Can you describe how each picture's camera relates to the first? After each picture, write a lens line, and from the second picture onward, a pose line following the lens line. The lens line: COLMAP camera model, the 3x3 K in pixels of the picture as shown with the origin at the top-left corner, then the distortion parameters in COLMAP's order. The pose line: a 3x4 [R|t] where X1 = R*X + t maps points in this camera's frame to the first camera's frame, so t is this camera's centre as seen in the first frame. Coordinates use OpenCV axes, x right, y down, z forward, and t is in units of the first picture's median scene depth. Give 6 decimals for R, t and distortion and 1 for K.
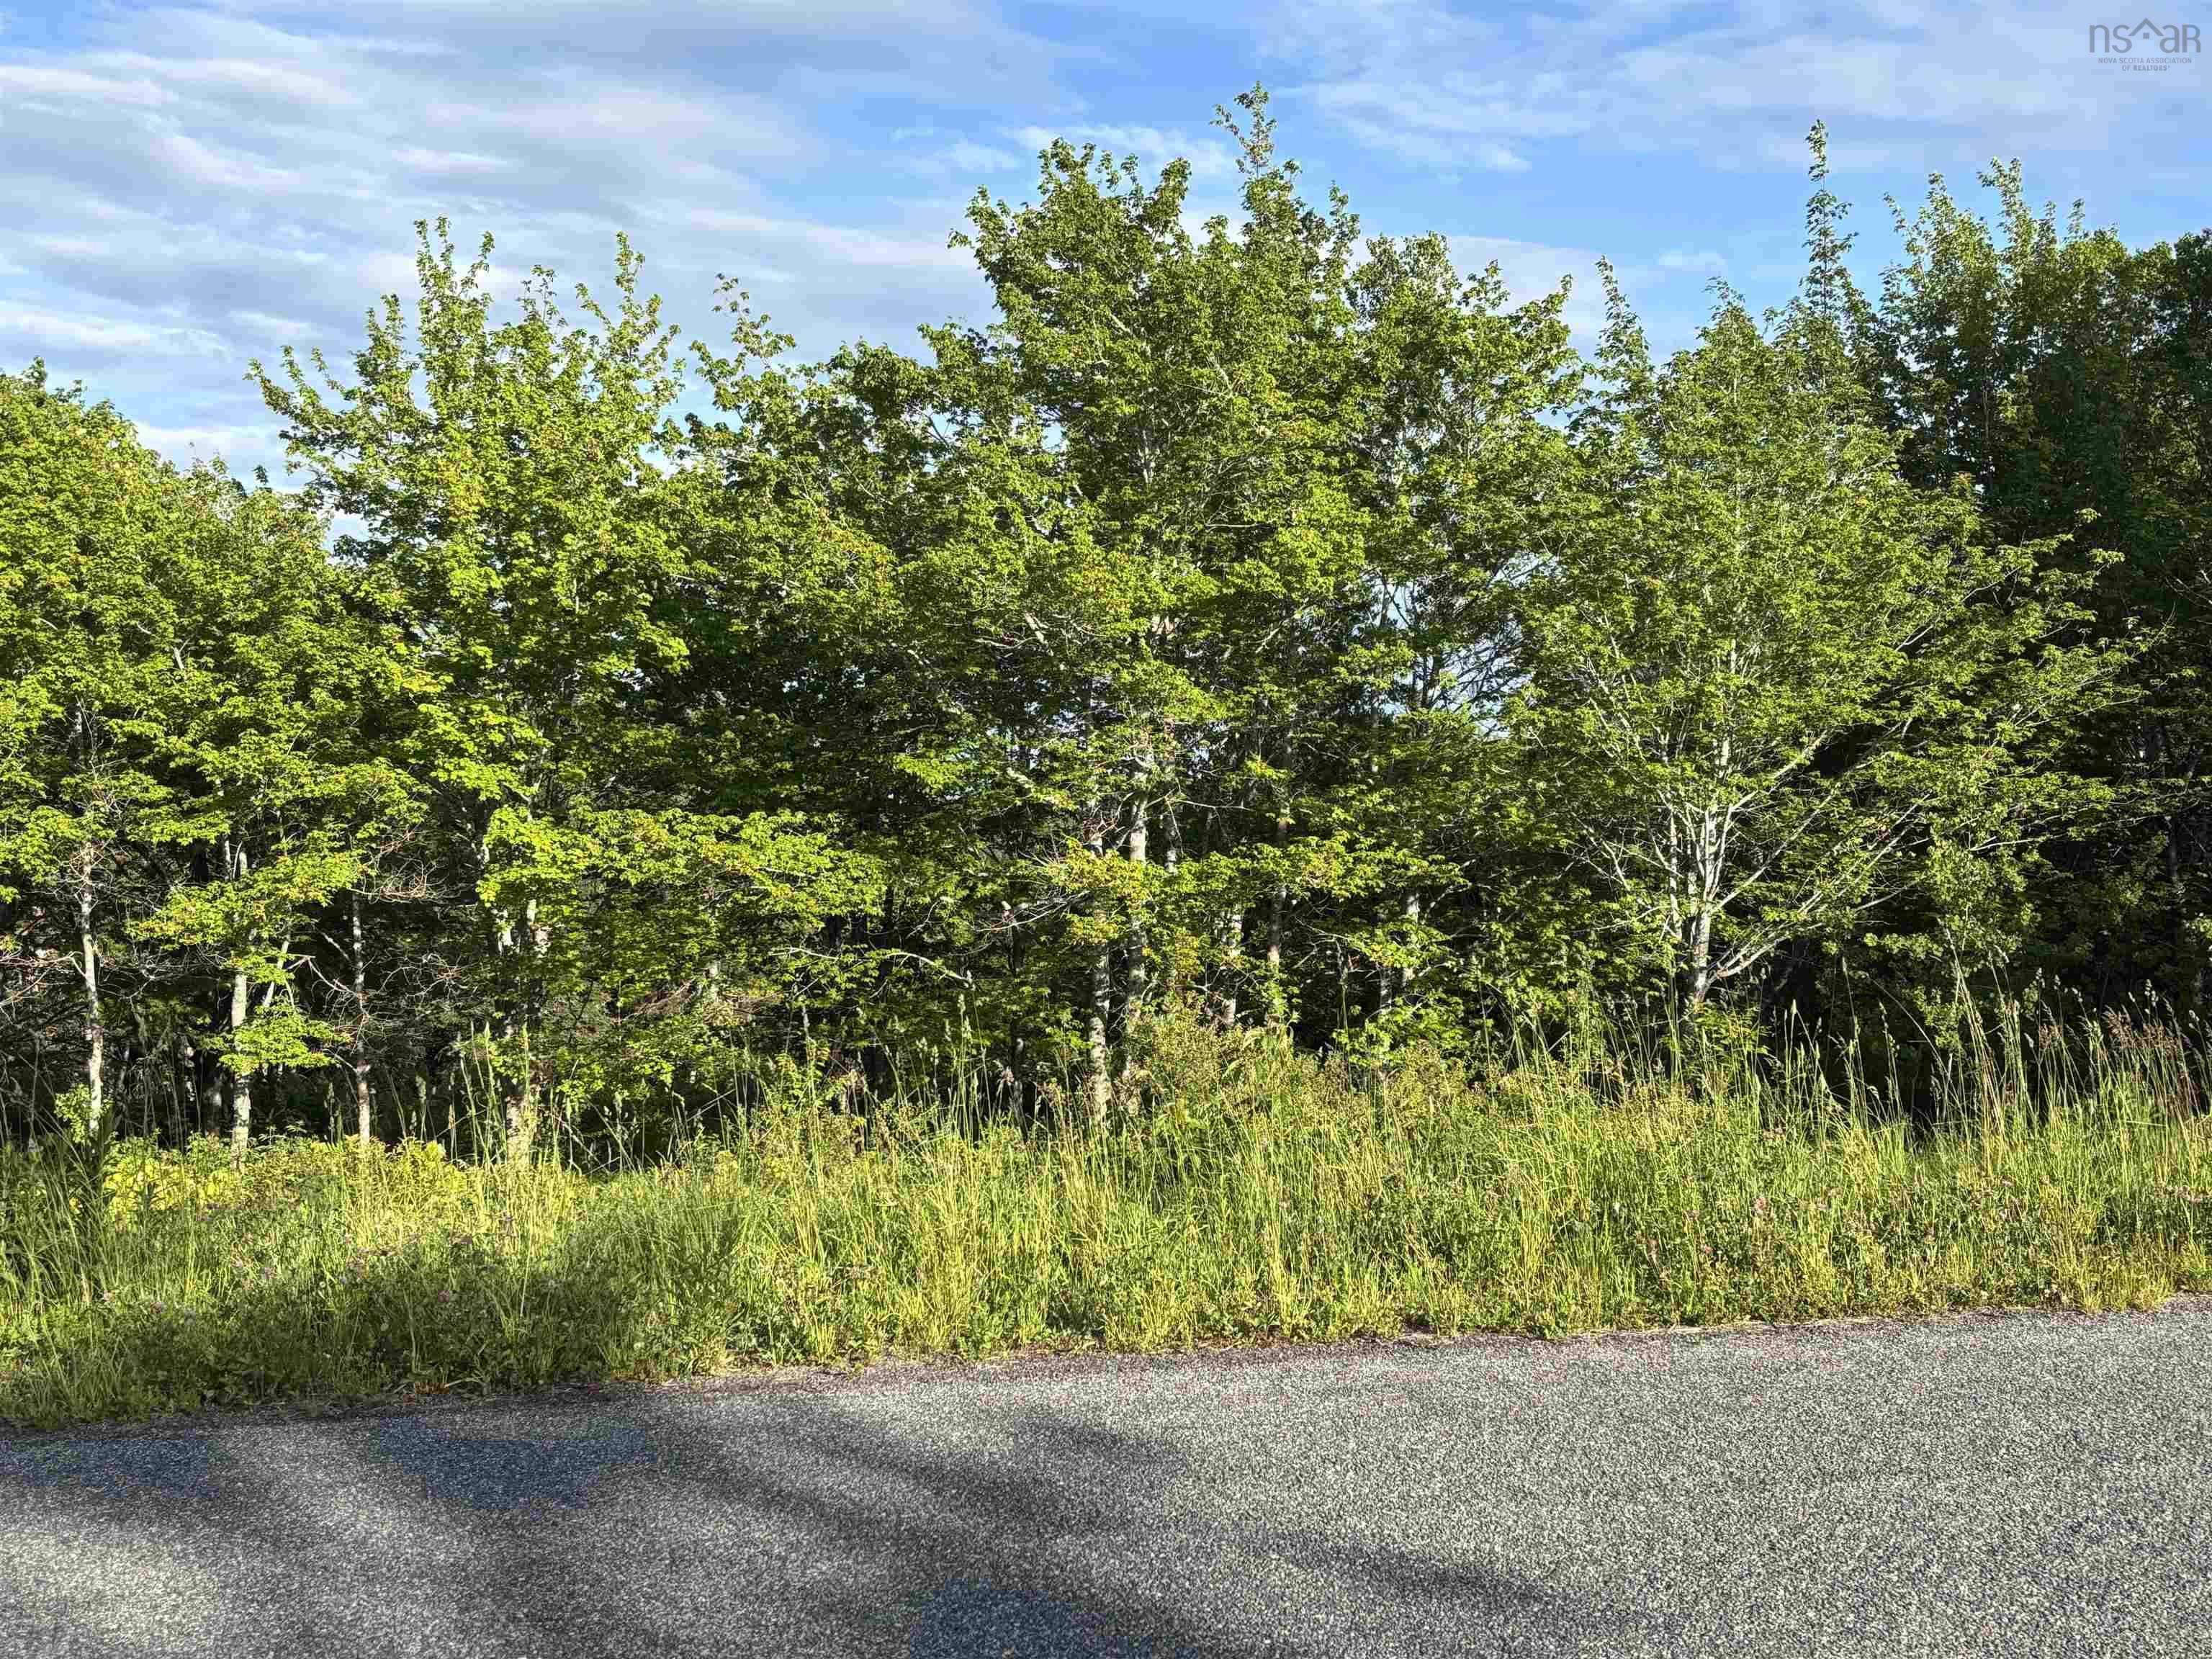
lens RADIAL K [[2318.9, 0, 1106.0], [0, 2318.9, 829.5], [0, 0, 1]] dist [-0.000171, -0.008380]
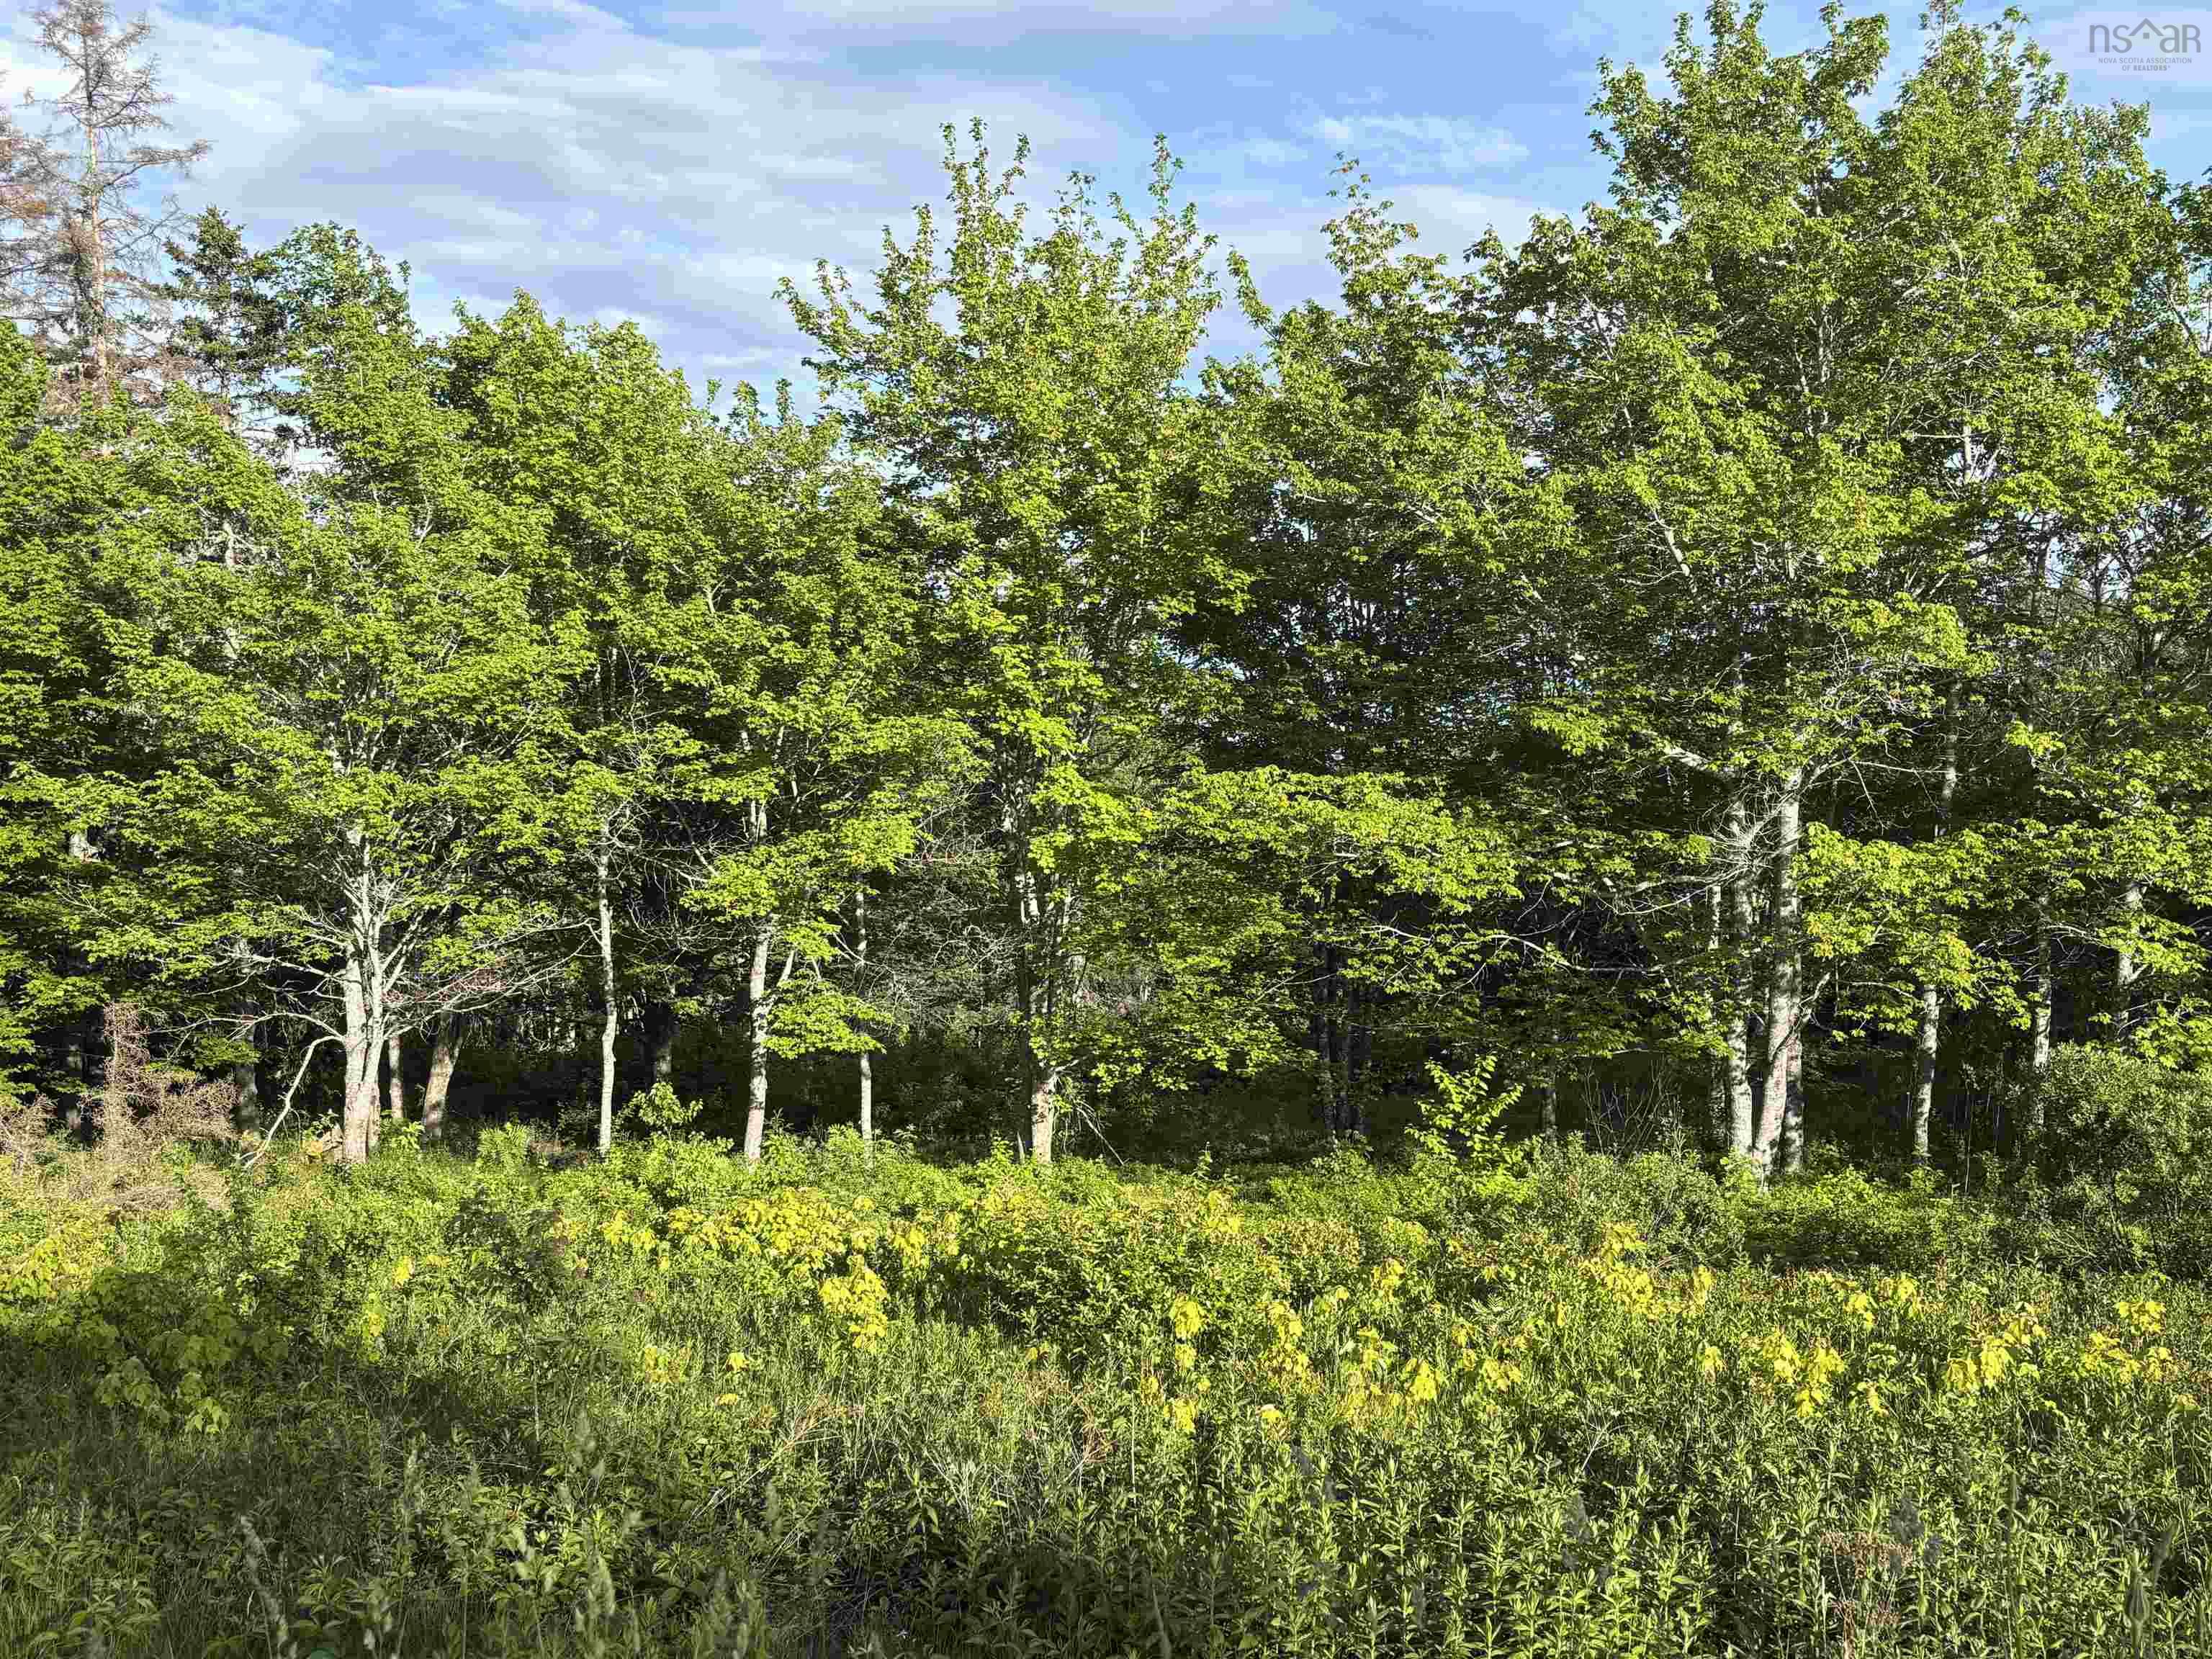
lens RADIAL K [[2253.2, 0, 1106.0], [0, 2253.2, 829.5], [0, 0, 1]] dist [-0.099571, 0.012093]
pose [[0.988964, 0.009335, -0.147859, -0.119132], [-0.006355, 0.999767, 0.020615, -0.002821], [0.148017, -0.019448, 0.988794, 0.150173]]
